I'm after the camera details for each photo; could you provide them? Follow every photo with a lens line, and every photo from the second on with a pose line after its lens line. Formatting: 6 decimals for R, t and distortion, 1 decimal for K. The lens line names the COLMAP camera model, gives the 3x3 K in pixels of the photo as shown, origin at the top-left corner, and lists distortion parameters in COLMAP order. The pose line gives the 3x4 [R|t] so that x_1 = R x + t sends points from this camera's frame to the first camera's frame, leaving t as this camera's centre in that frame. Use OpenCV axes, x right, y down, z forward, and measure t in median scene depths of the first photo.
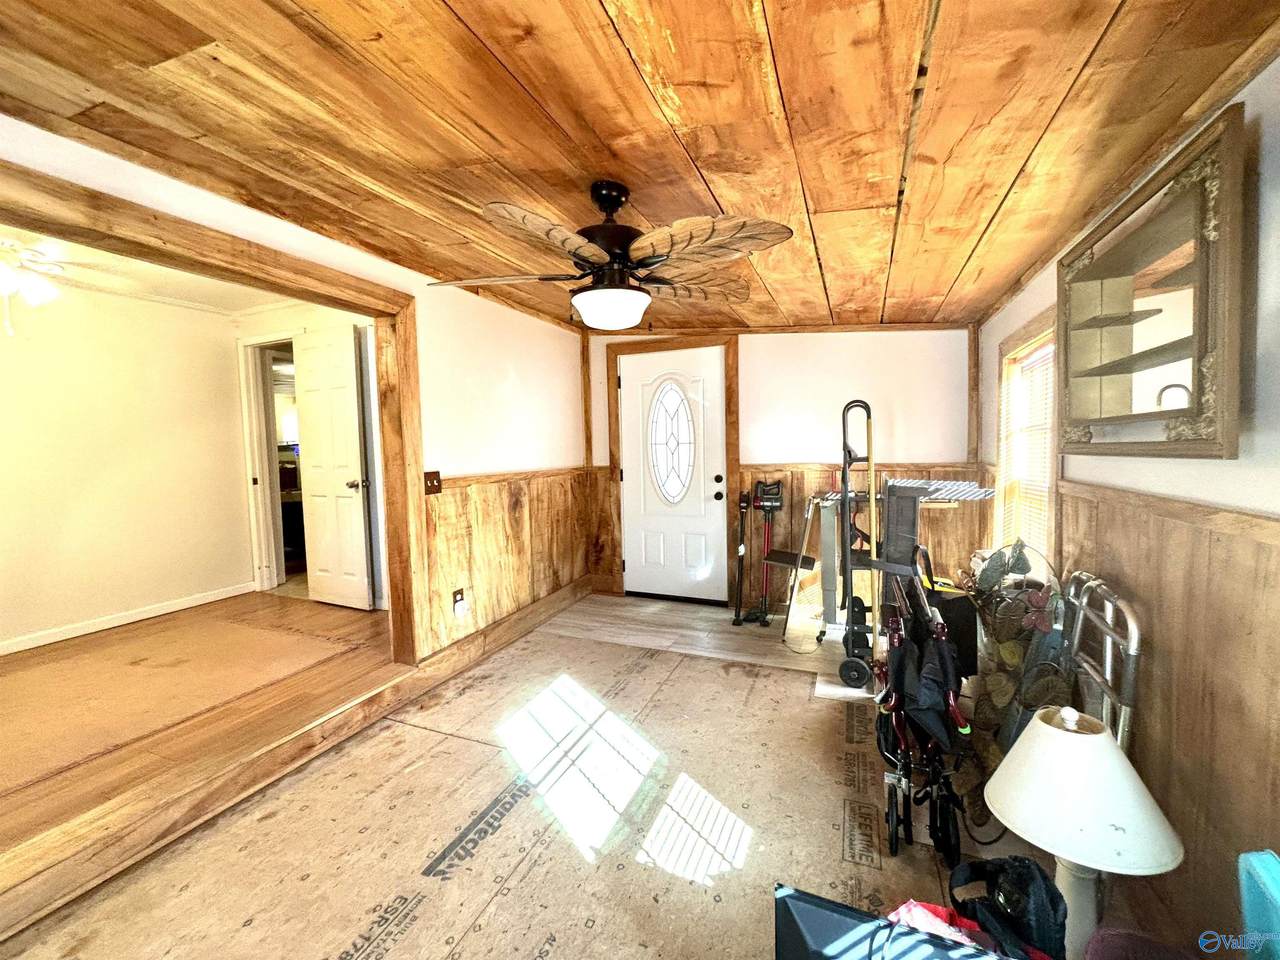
lens RADIAL K [[507.8, 0, 640.0], [0, 507.8, 480.0], [0, 0, 1]] dist [-0.000582, 0.000367]
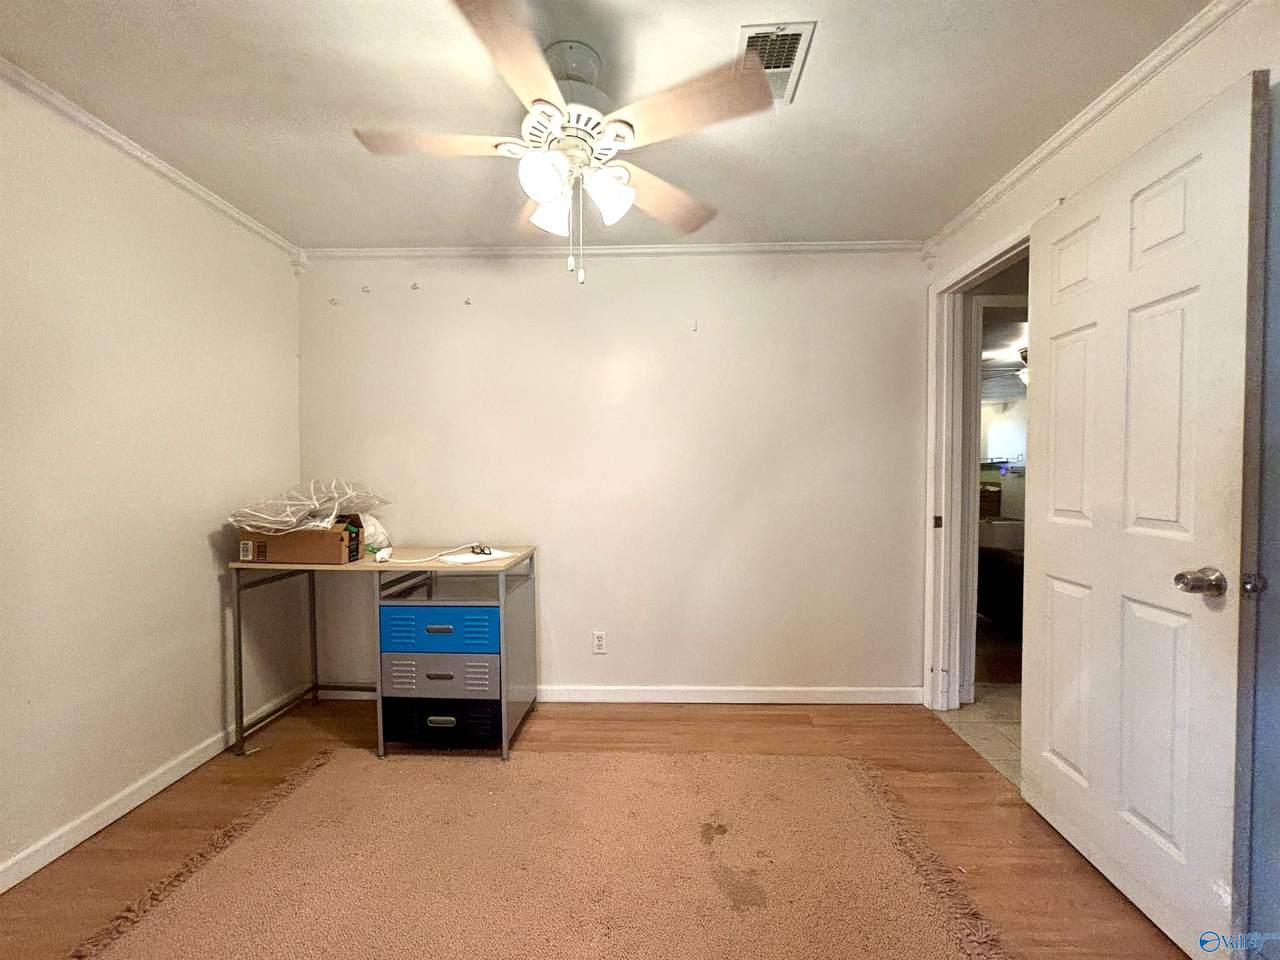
lens RADIAL K [[507.8, 0, 640.0], [0, 507.8, 480.0], [0, 0, 1]] dist [-0.000582, 0.000367]
pose [[0.353799, 0.038093, -0.934545, -0.307101], [-0.072077, 0.997310, 0.013365, -0.026507], [0.932540, 0.062630, 0.355593, 0.430790]]
